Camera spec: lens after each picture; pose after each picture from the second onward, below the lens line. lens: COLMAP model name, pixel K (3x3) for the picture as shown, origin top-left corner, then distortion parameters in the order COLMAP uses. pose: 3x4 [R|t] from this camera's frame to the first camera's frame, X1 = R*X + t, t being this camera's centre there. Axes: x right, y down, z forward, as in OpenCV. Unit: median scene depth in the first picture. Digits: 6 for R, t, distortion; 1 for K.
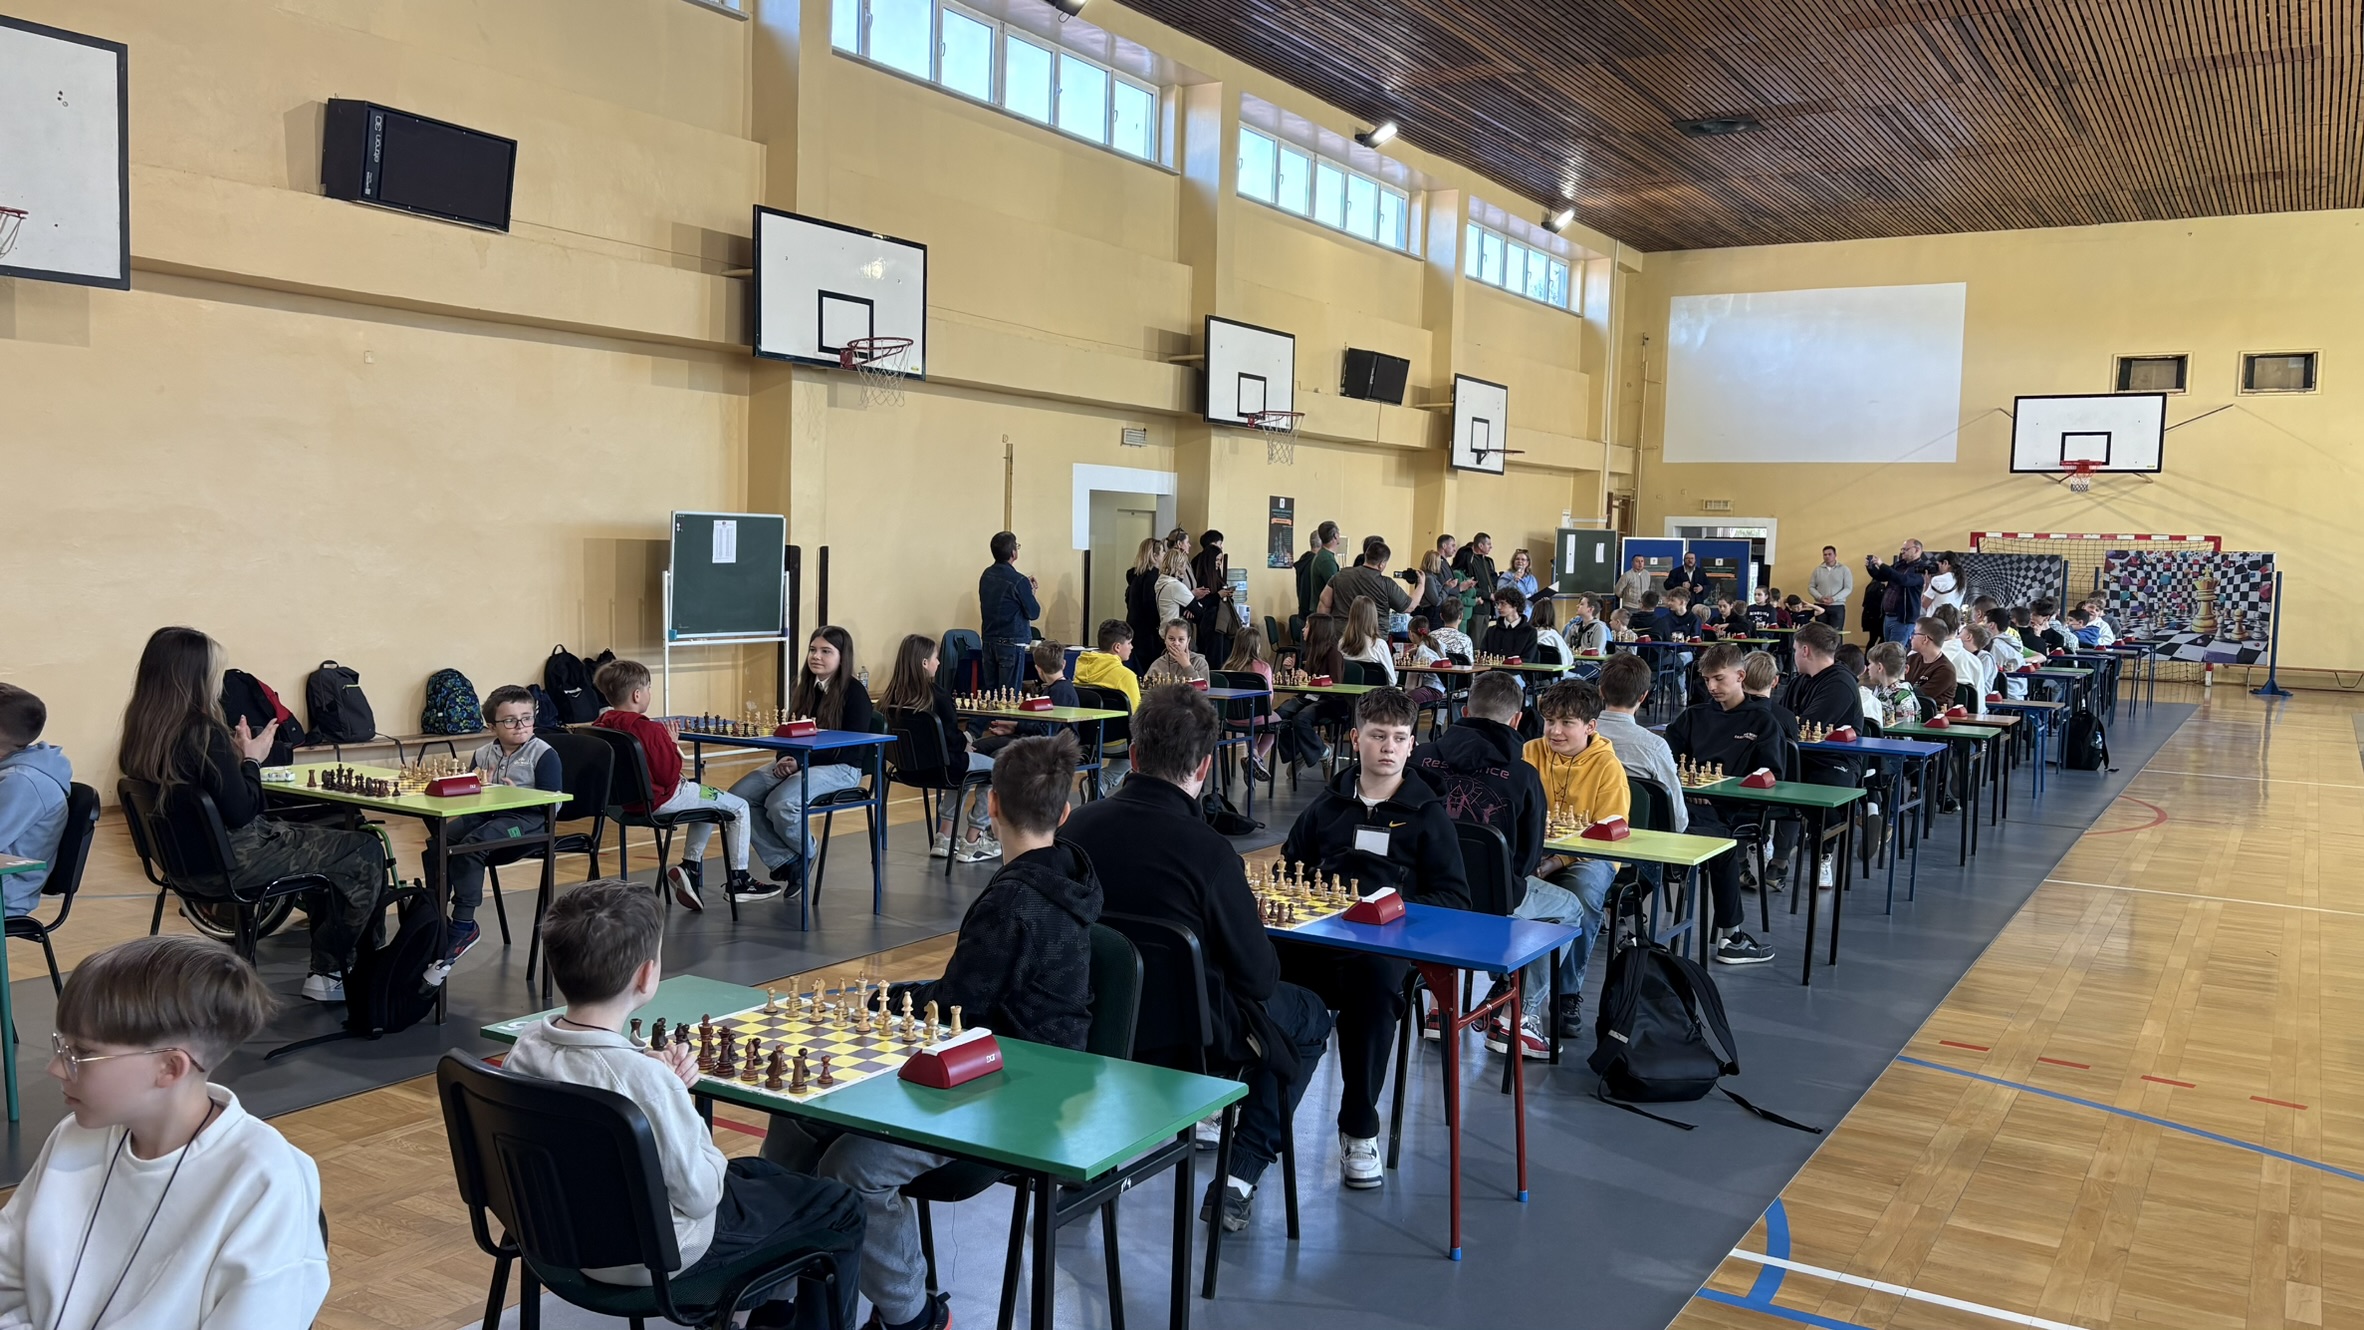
lens RADIAL K [[1723.6, 0, 1182.0], [0, 1723.6, 665.0], [0, 0, 1]] dist [0.018893, -0.001717]
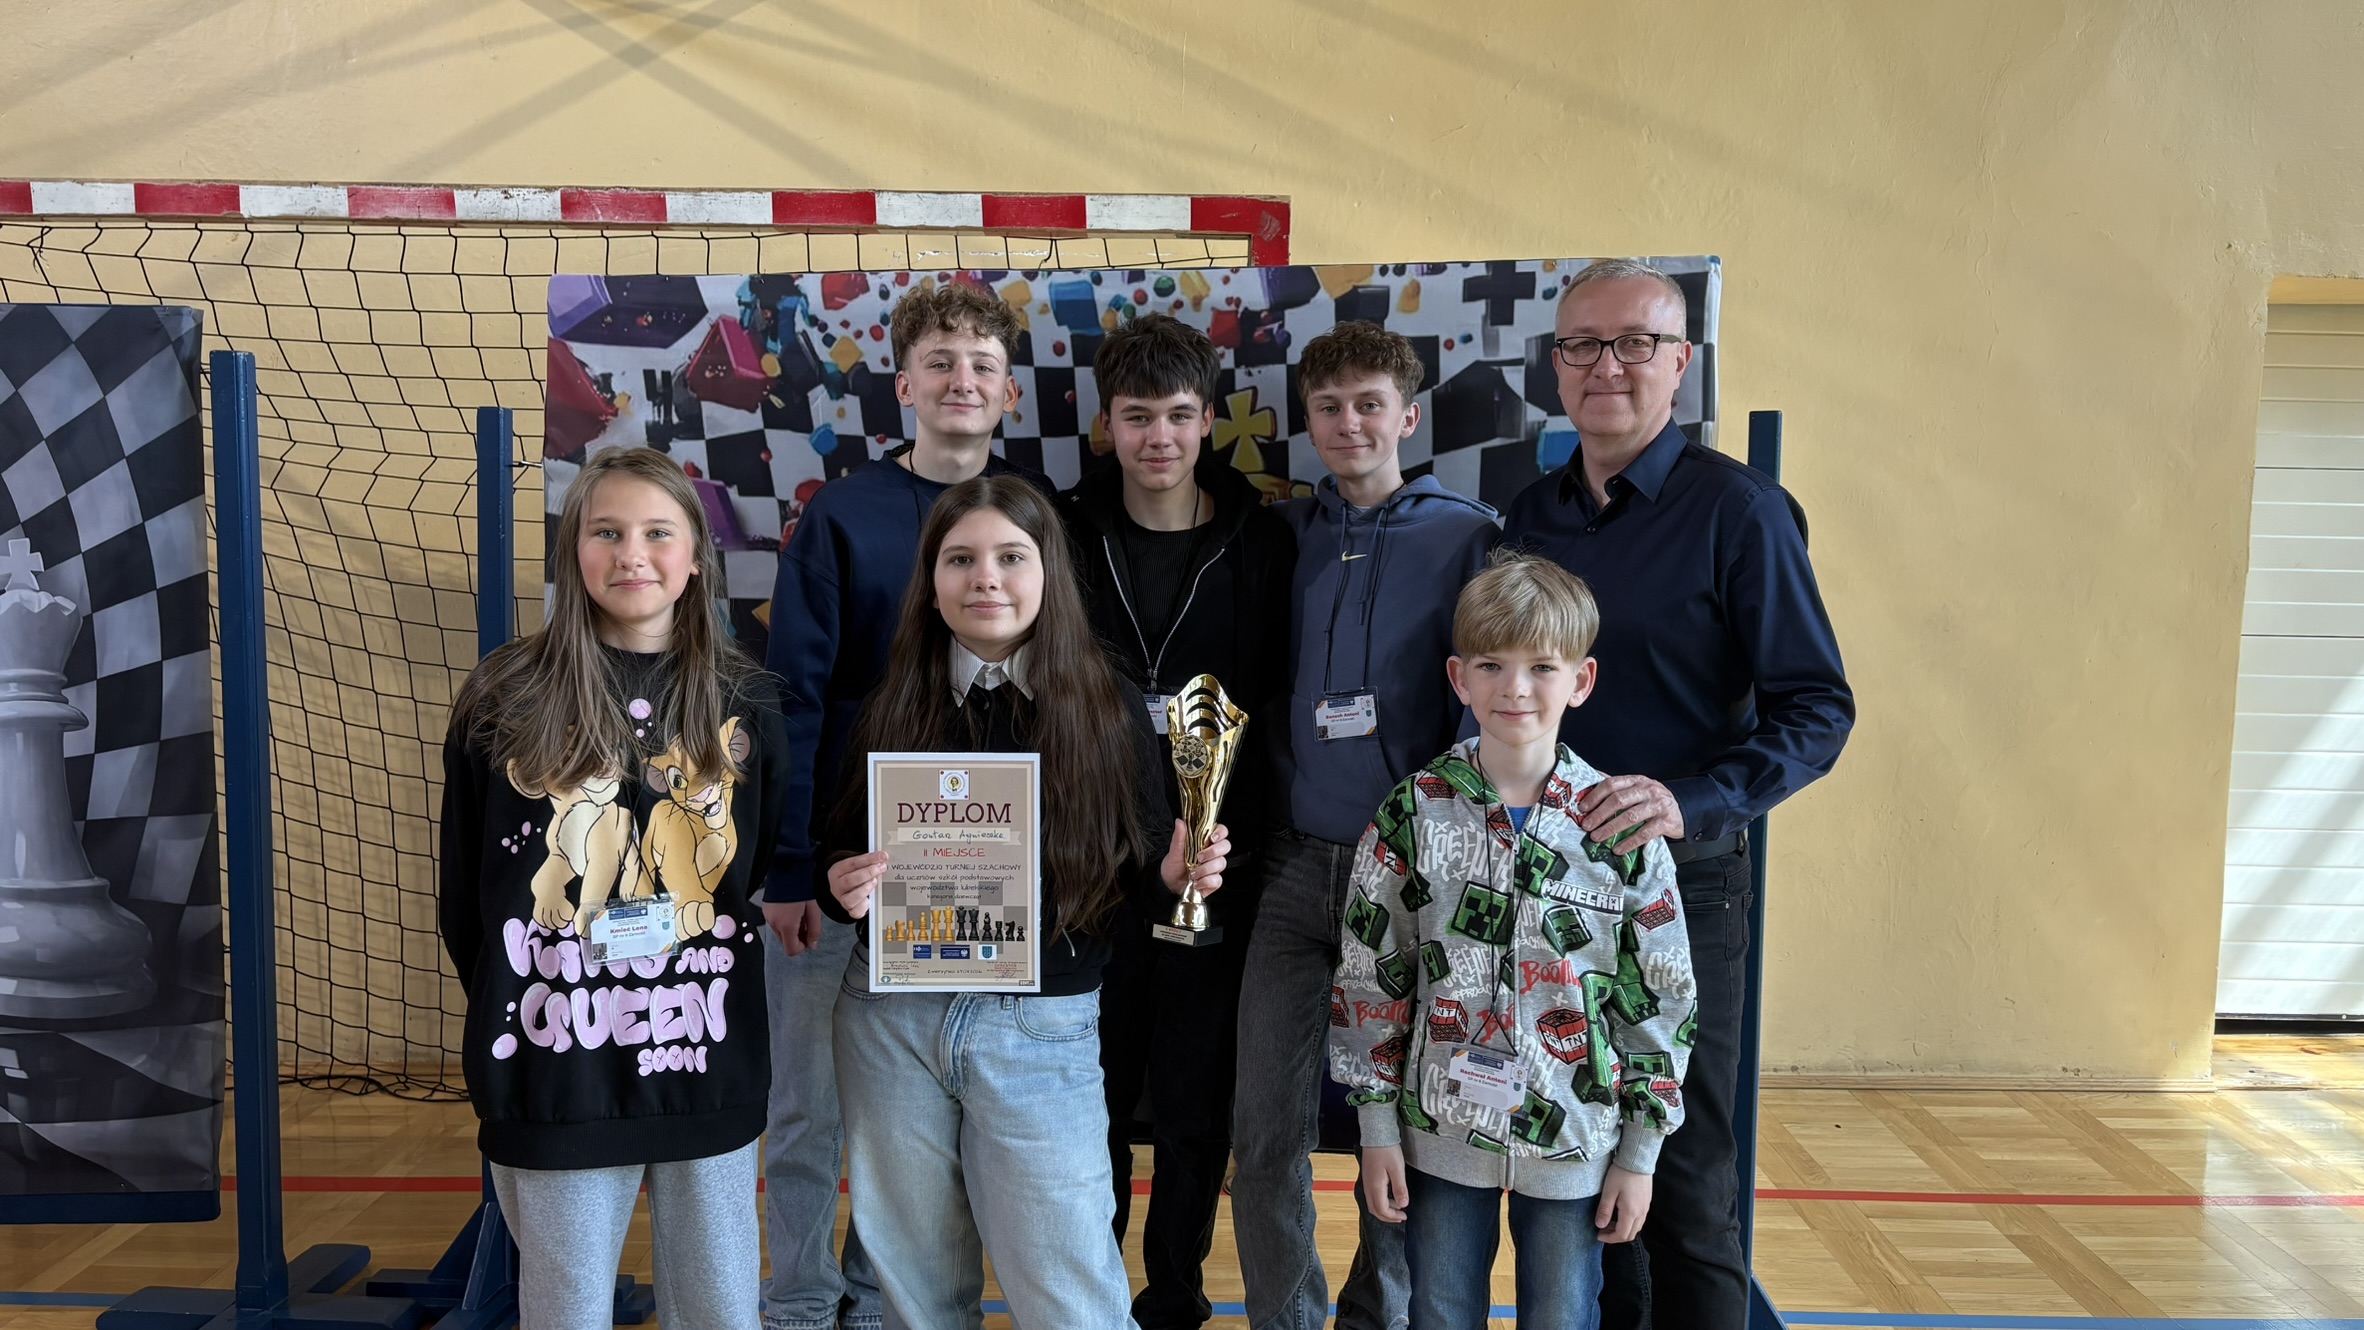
lens RADIAL K [[1723.6, 0, 1182.0], [0, 1723.6, 665.0], [0, 0, 1]] dist [0.018893, -0.001717]
pose [[0.837395, -0.065820, 0.542621, 0.505341], [0.049592, 0.997778, 0.044498, -0.041537], [-0.544344, -0.010353, 0.838798, 0.874464]]
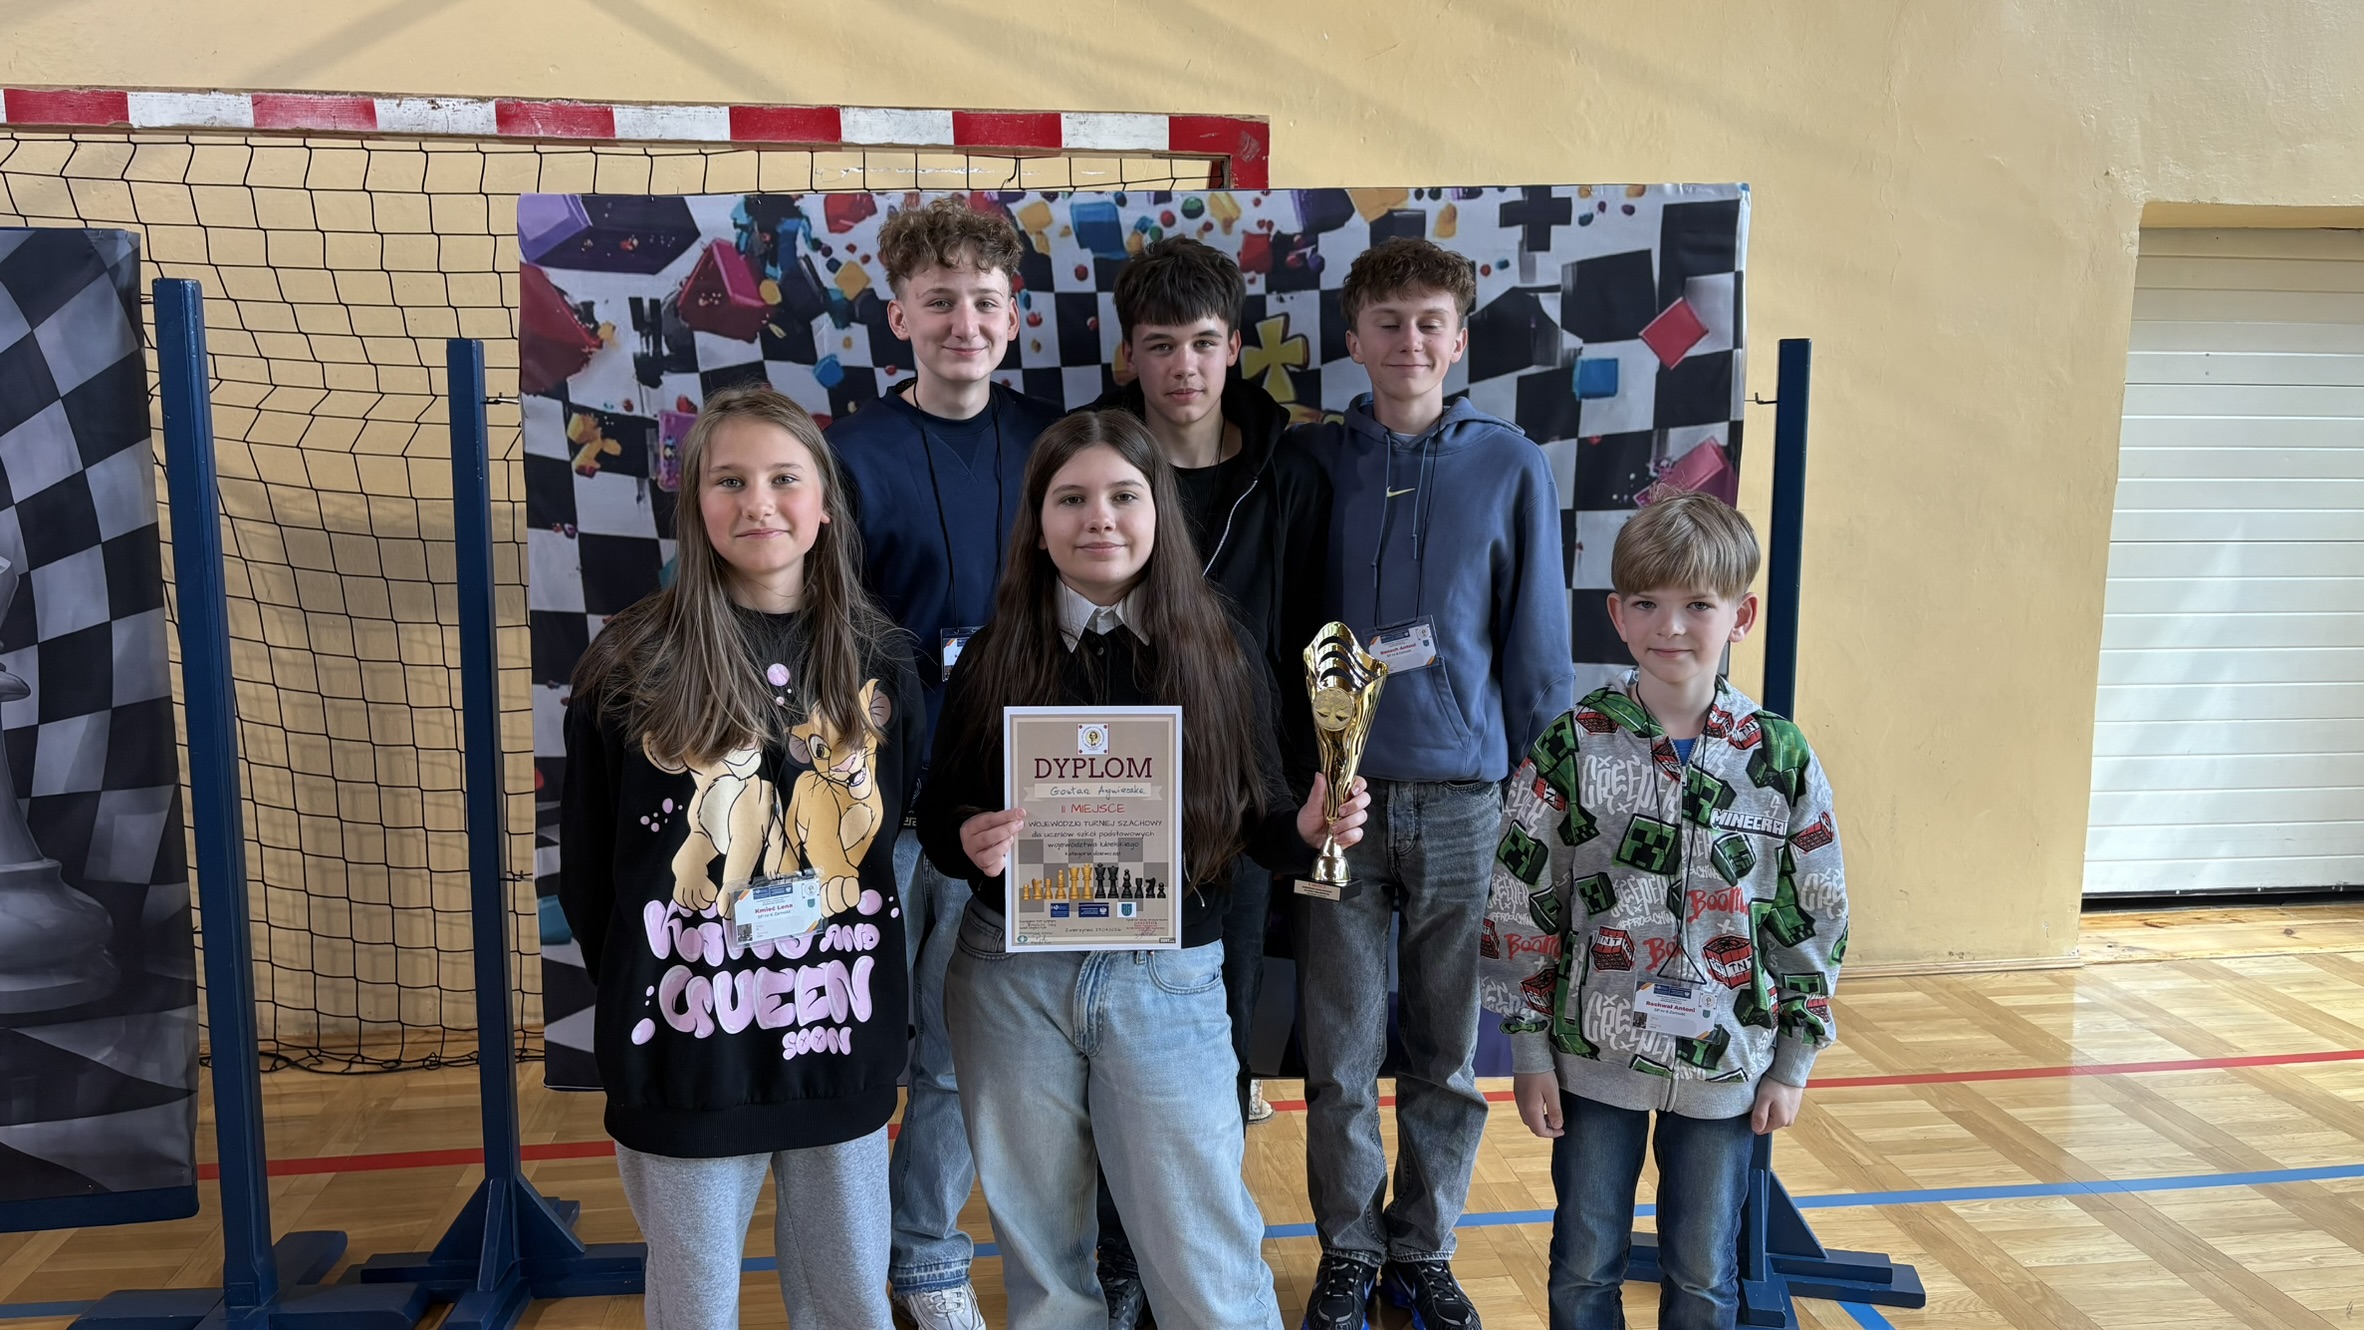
lens RADIAL K [[1728.6, 0, 1182.0], [0, 1728.6, 665.0], [0, 0, 1]] dist [-0.034256, 0.047535]
pose [[0.745462, -0.115377, 0.656487, 0.490886], [0.068208, 0.992939, 0.097055, -0.043513], [-0.663049, -0.027573, 0.748068, 0.889740]]
